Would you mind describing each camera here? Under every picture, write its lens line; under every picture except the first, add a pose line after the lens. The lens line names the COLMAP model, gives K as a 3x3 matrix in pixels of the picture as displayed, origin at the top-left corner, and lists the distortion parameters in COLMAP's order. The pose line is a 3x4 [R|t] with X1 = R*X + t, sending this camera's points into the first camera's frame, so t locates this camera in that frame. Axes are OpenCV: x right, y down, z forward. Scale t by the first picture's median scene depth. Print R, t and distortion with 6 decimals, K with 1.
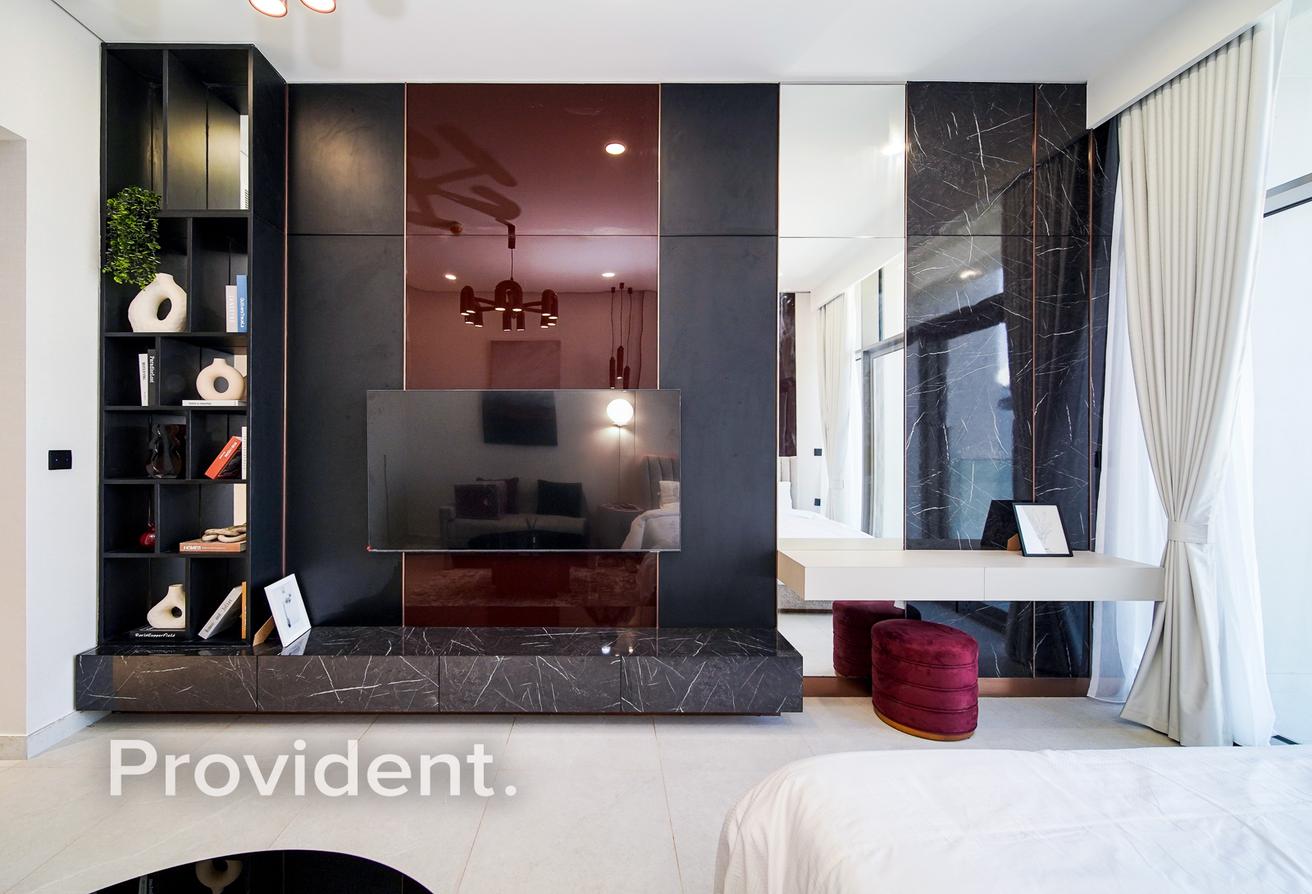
lens RADIAL K [[556.6, 0, 644.3], [0, 556.6, 448.1], [0, 0, 1]] dist [0.000368, -0.001833]
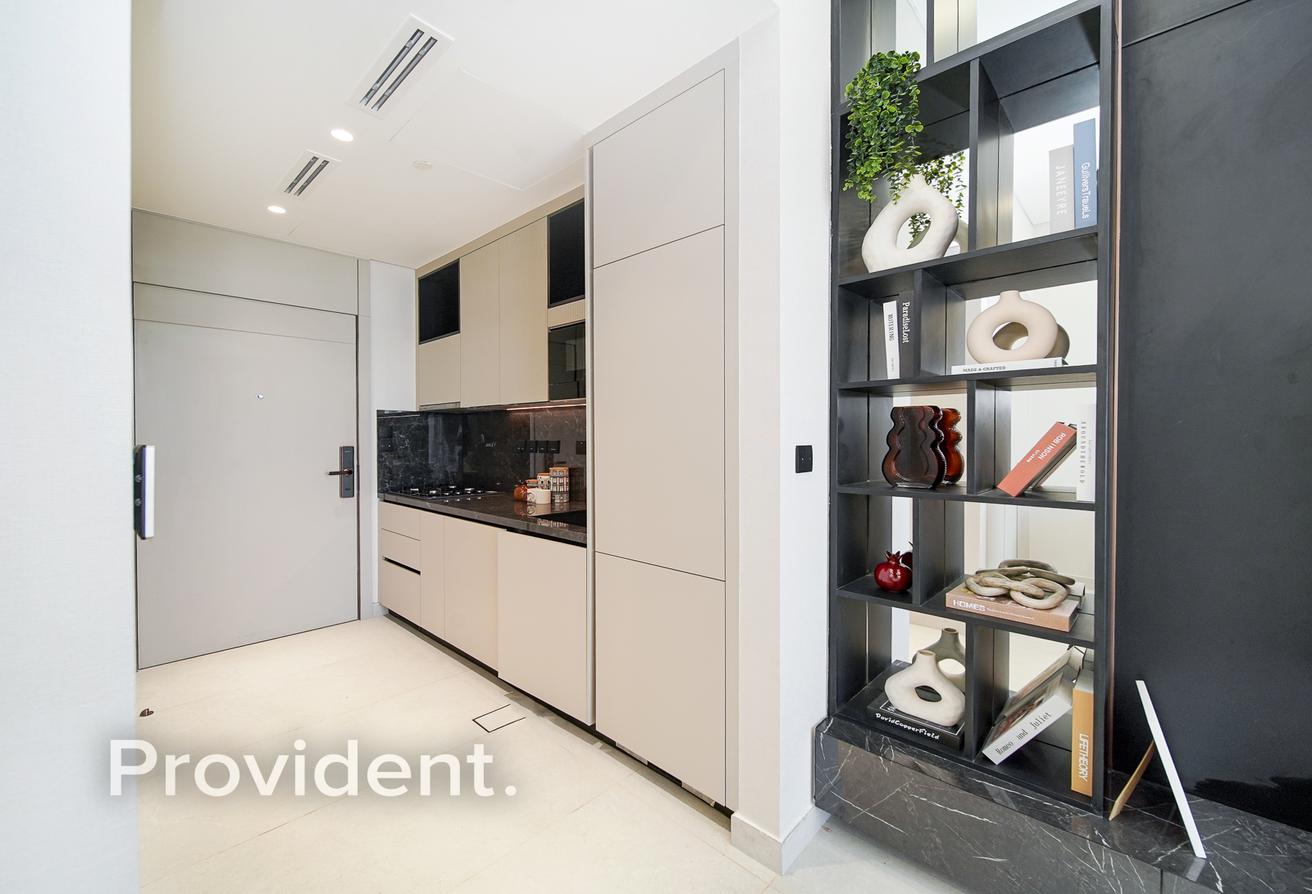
lens RADIAL K [[533.0, 0, 664.8], [0, 533.0, 444.9], [0, 0, 1]] dist [0.001025, -0.000758]
pose [[0.735522, 0.008531, -0.677448, -0.657376], [0.000720, 0.999910, 0.013373, -0.005737], [0.677501, -0.010324, 0.735449, 0.339622]]
